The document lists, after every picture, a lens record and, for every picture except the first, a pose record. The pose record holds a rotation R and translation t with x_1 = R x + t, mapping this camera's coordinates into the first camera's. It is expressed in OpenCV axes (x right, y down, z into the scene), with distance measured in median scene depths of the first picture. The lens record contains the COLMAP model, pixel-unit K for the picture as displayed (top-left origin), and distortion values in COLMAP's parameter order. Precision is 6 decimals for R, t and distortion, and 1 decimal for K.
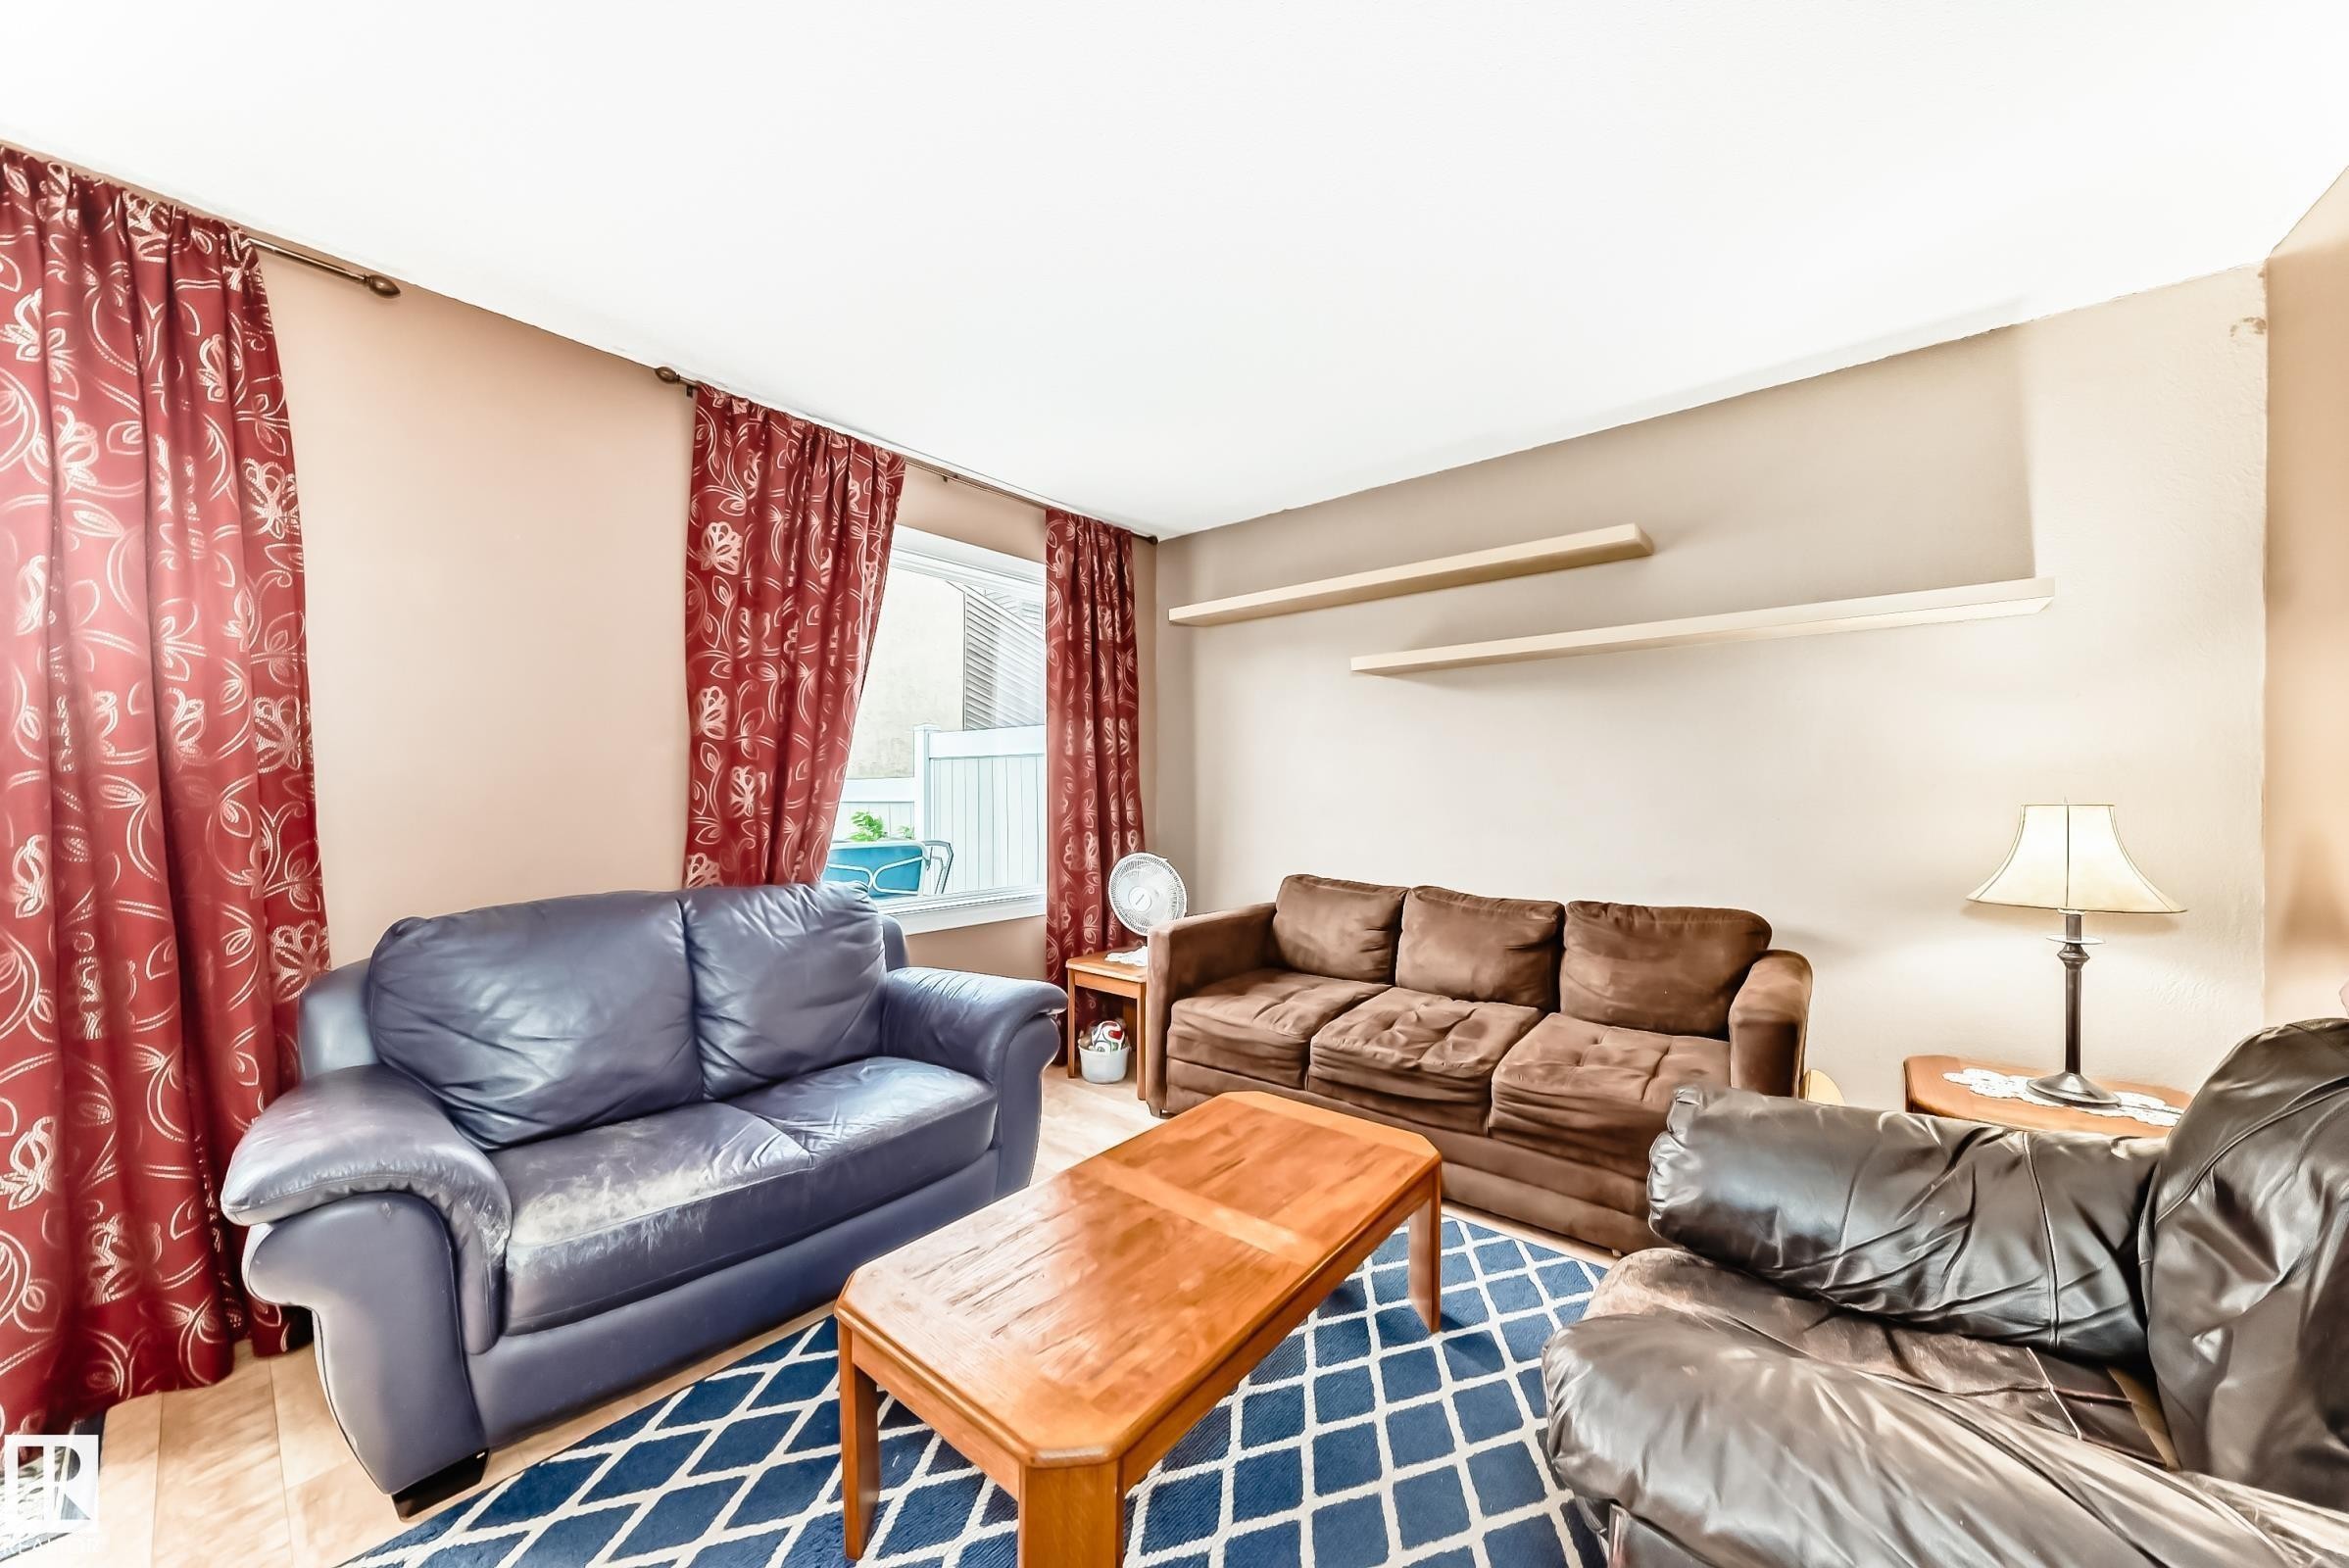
lens RADIAL K [[829.5, 0, 1177.1], [0, 829.5, 792.7], [0, 0, 1]] dist [-0.027481, 0.008292]
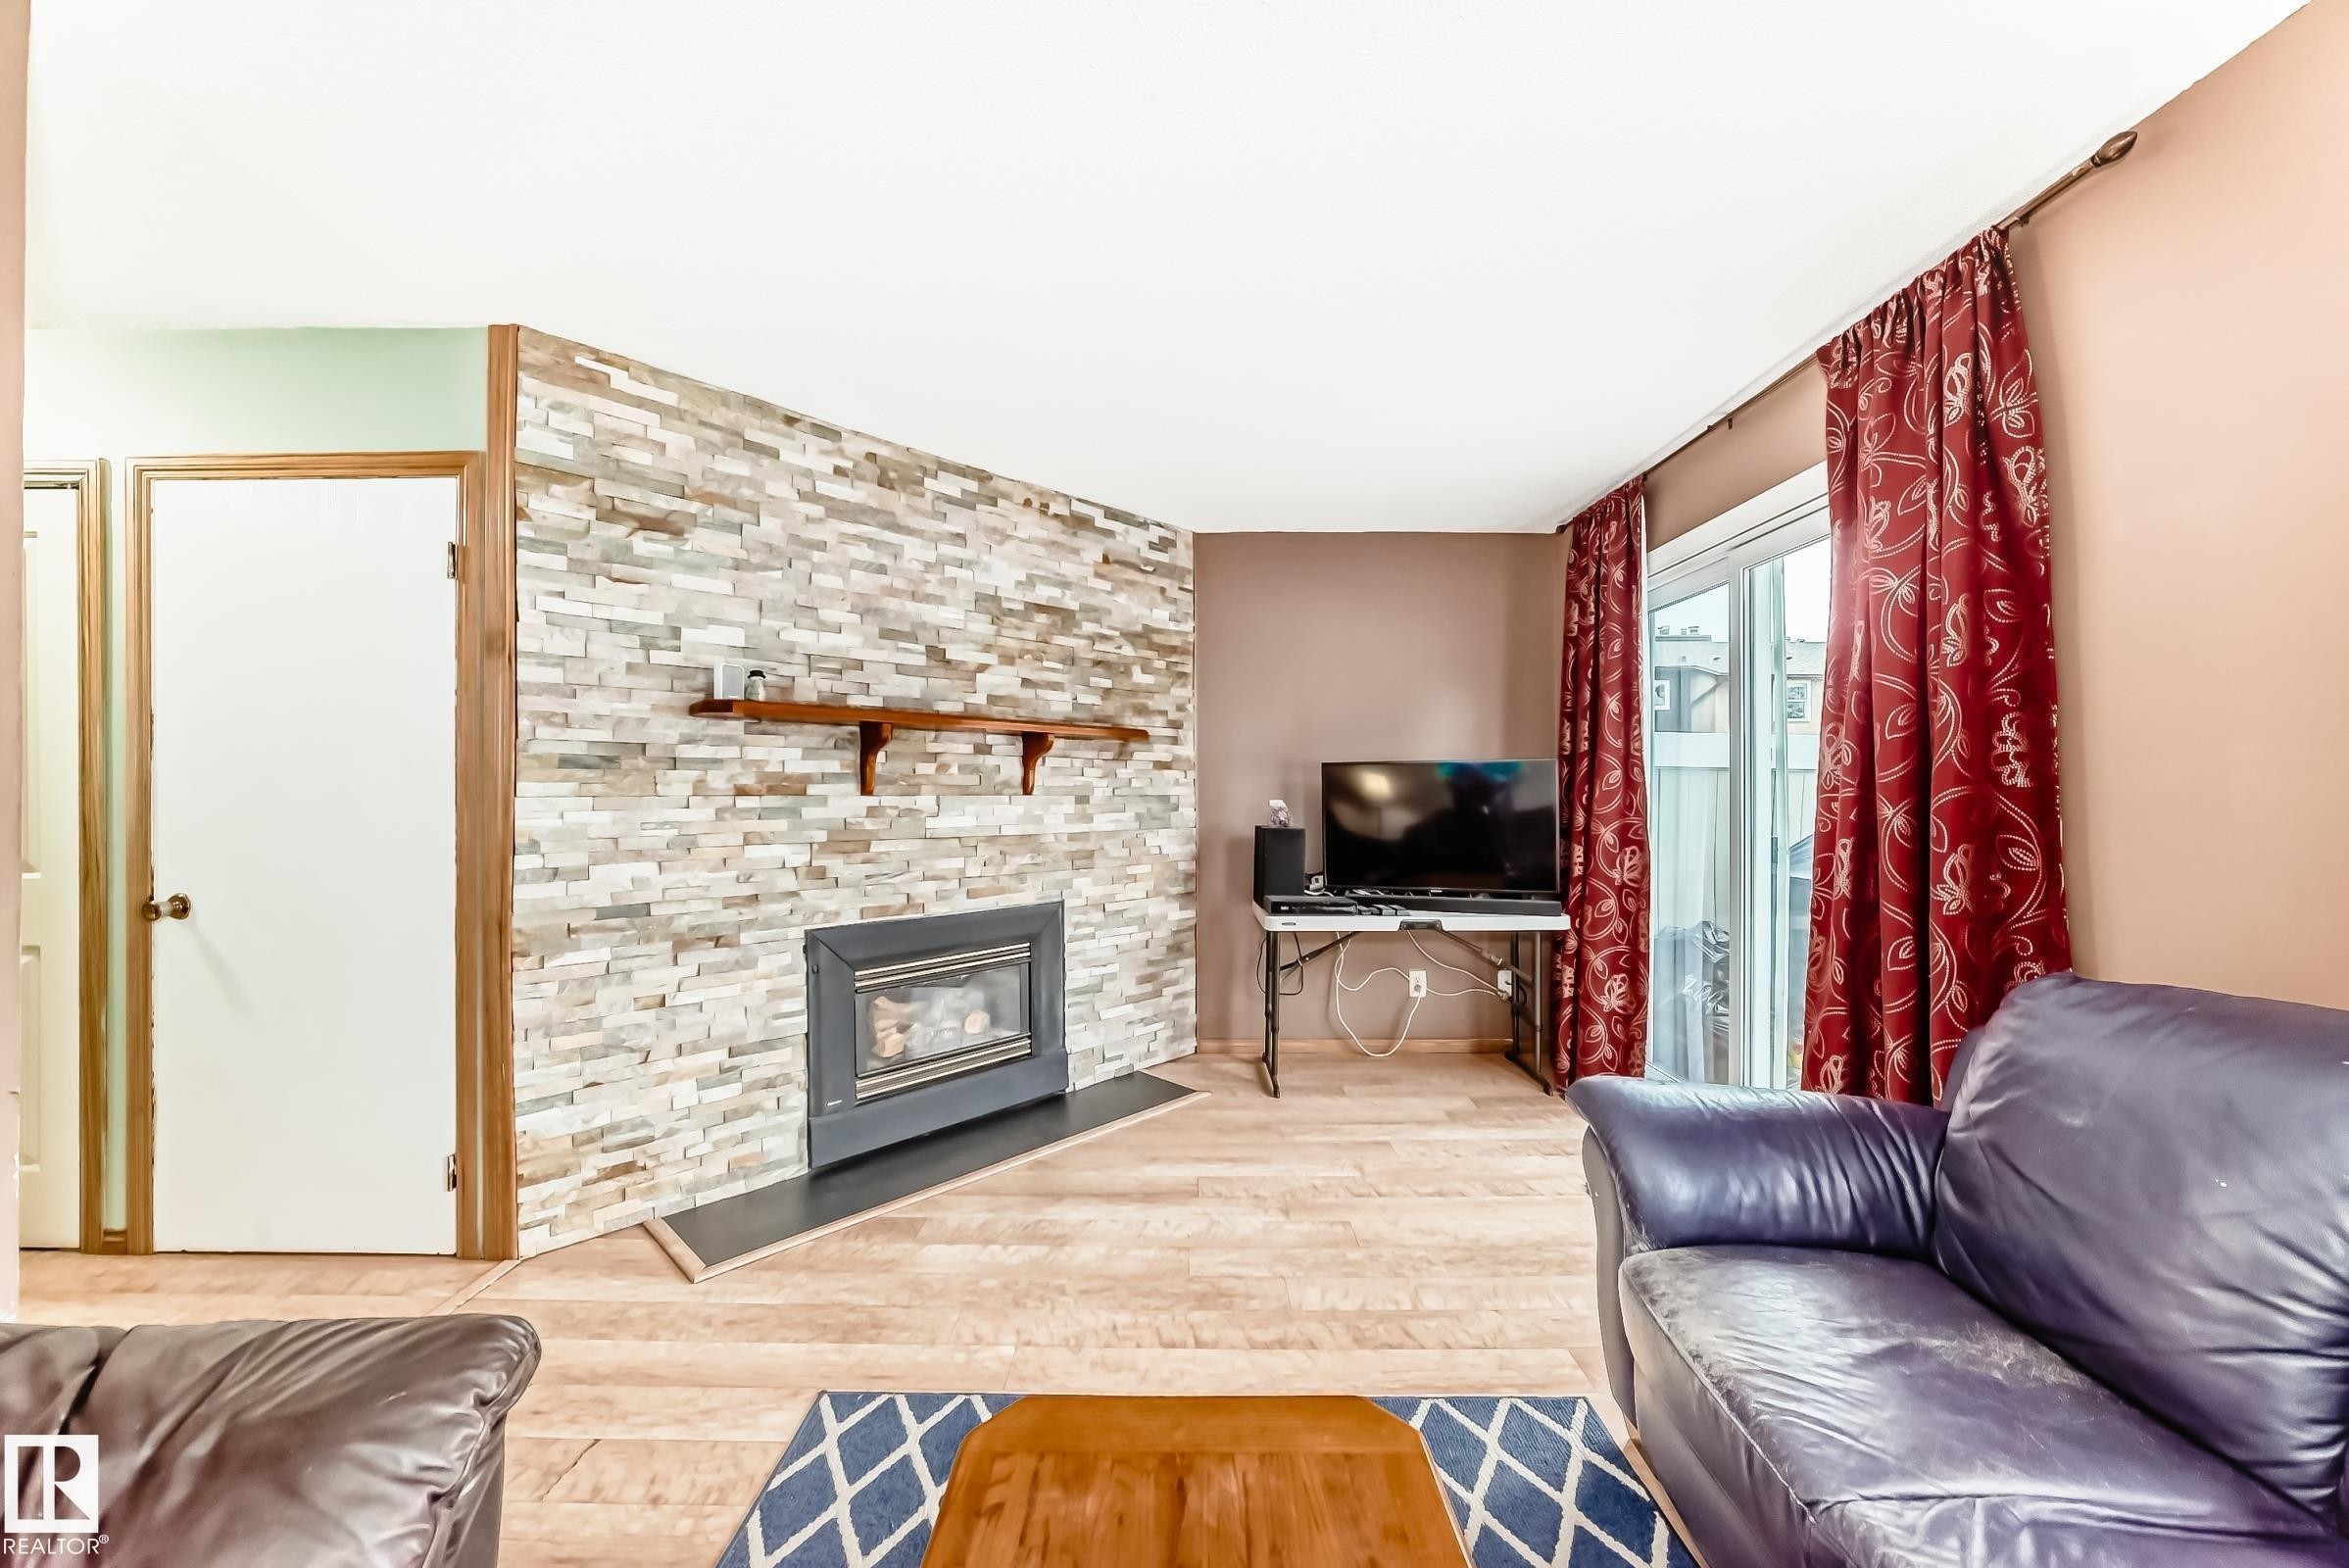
lens RADIAL K [[829.5, 0, 1177.1], [0, 829.5, 792.7], [0, 0, 1]] dist [-0.027481, 0.008292]
pose [[-0.774588, -0.002430, -0.632462, 0.141118], [0.000115, 0.999992, -0.003983, -0.009546], [0.632467, -0.003158, -0.774581, 0.751792]]
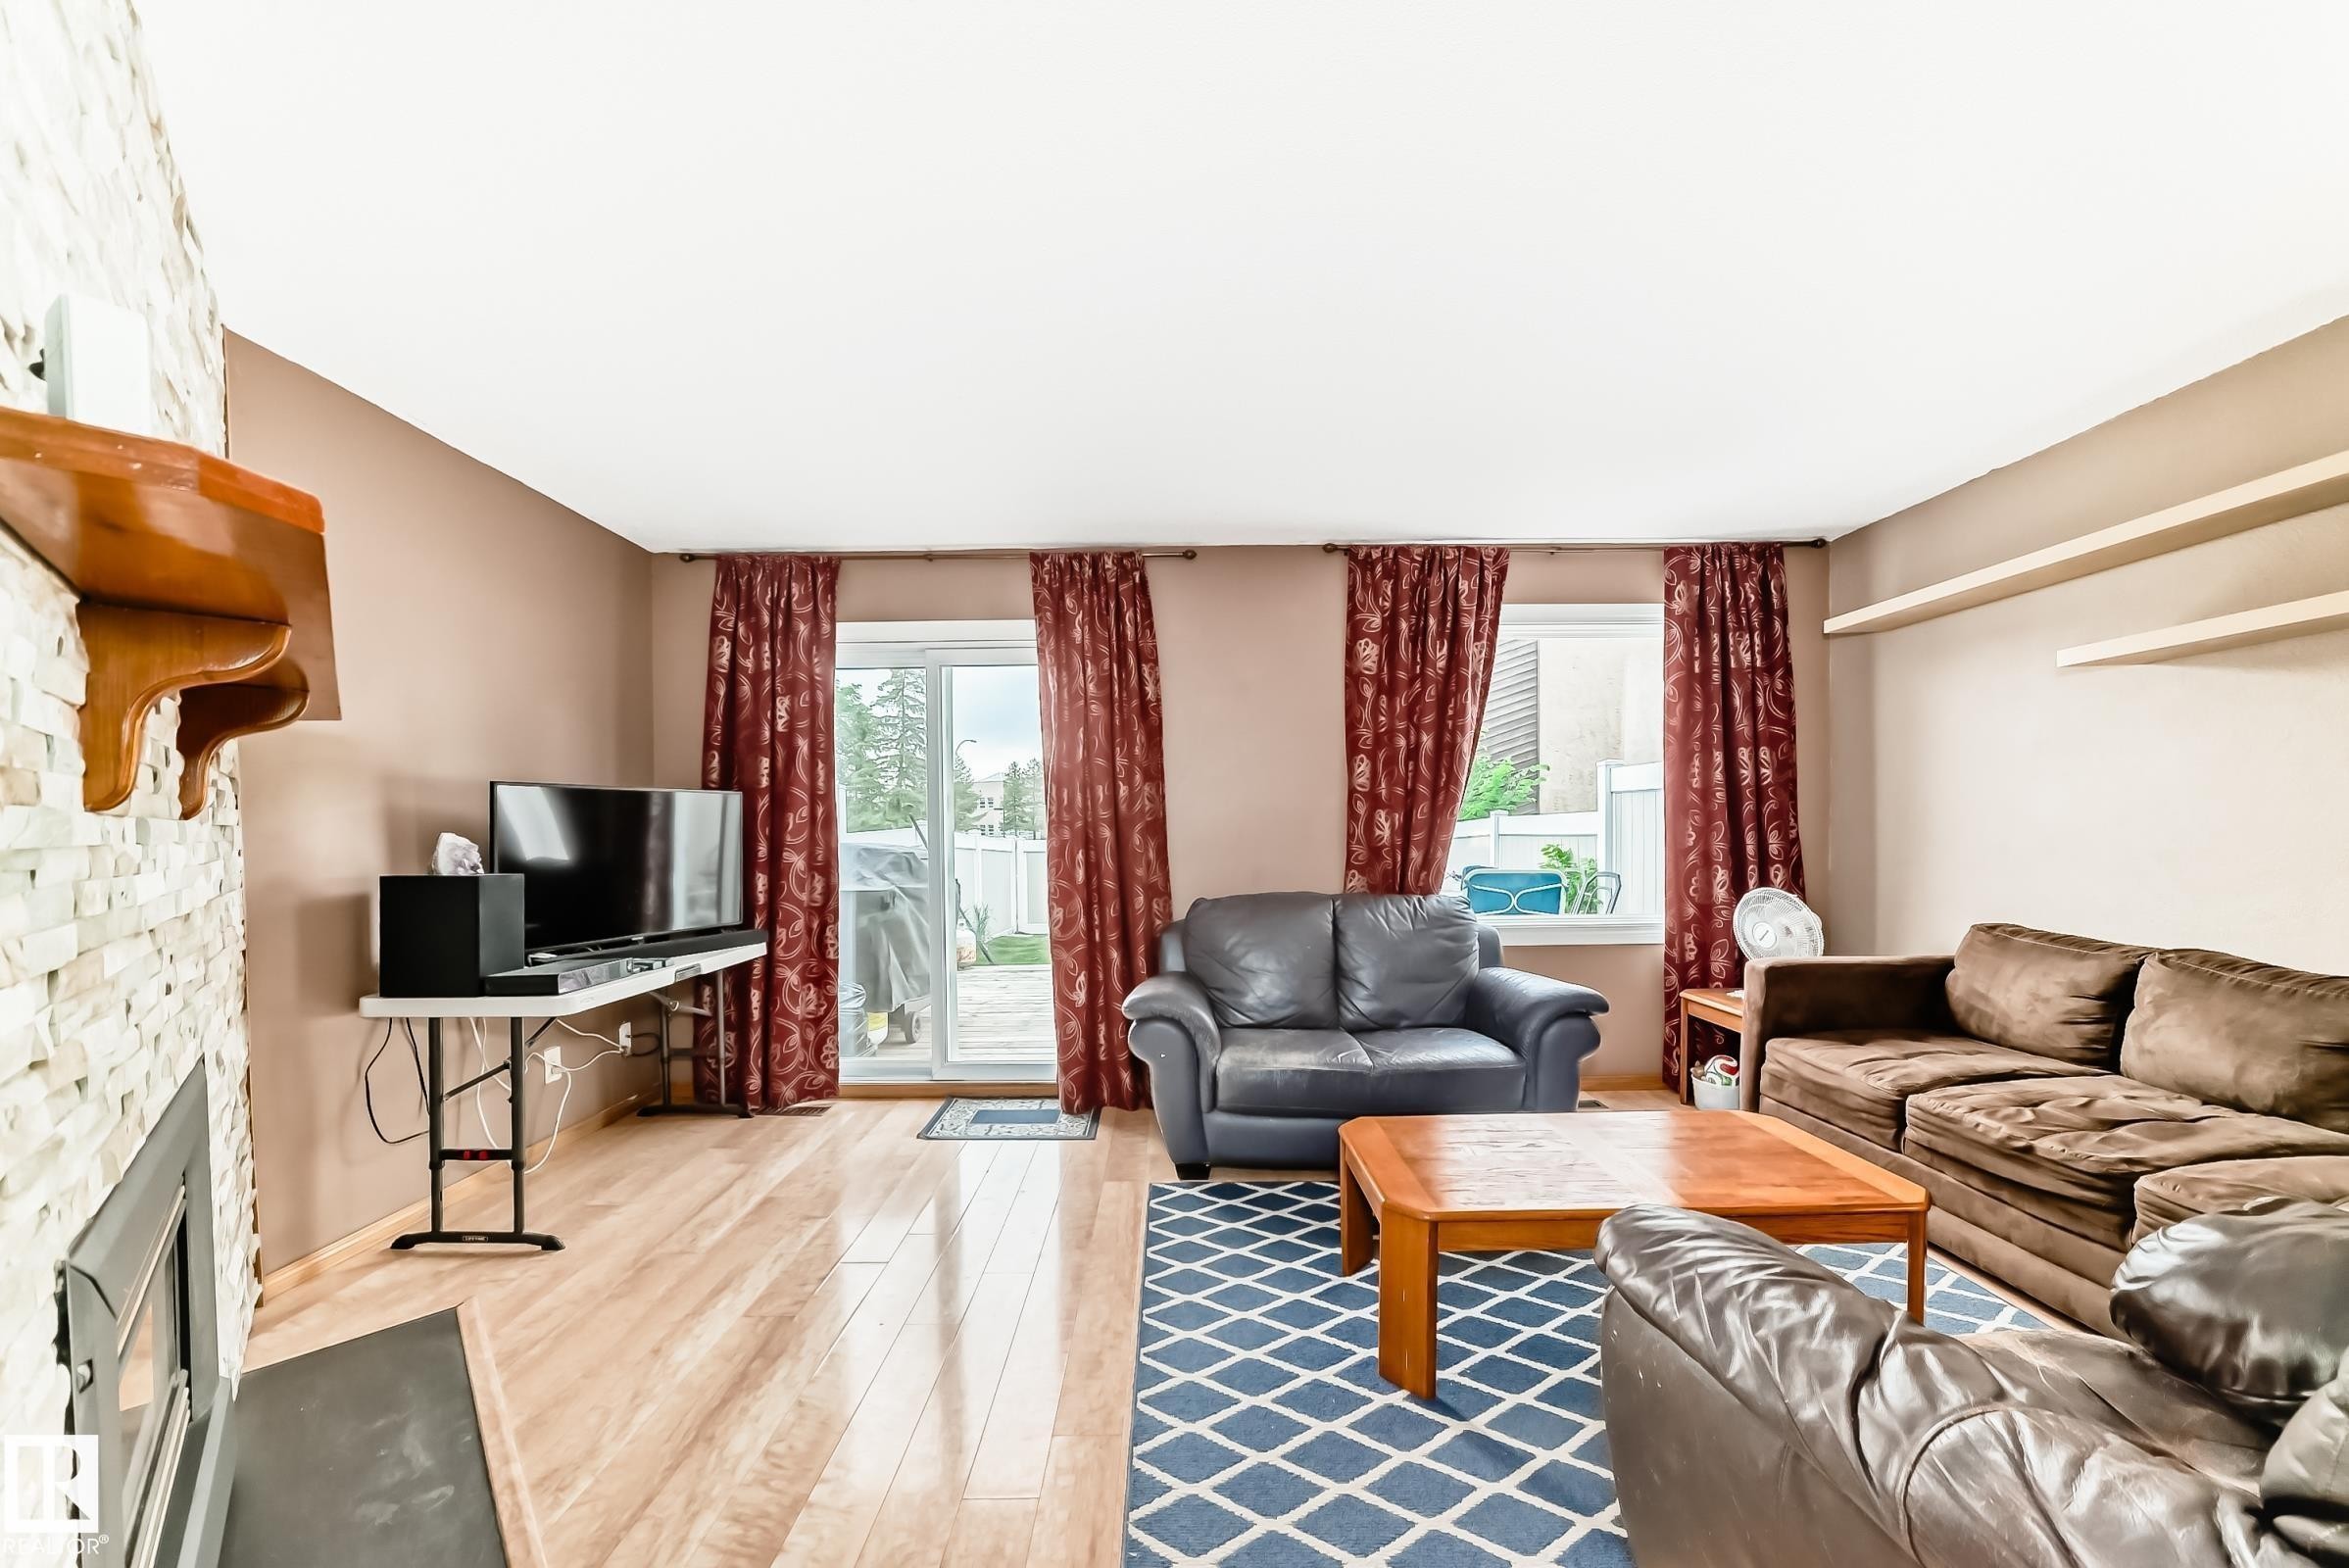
lens RADIAL K [[851.8, 0, 1168.7], [0, 851.8, 831.3], [0, 0, 1]] dist [-0.025680, 0.008977]
pose [[0.634115, -0.003988, -0.773229, 0.352426], [0.008896, 0.999958, 0.002137, -0.001096], [0.773188, -0.008234, 0.634124, -0.194108]]
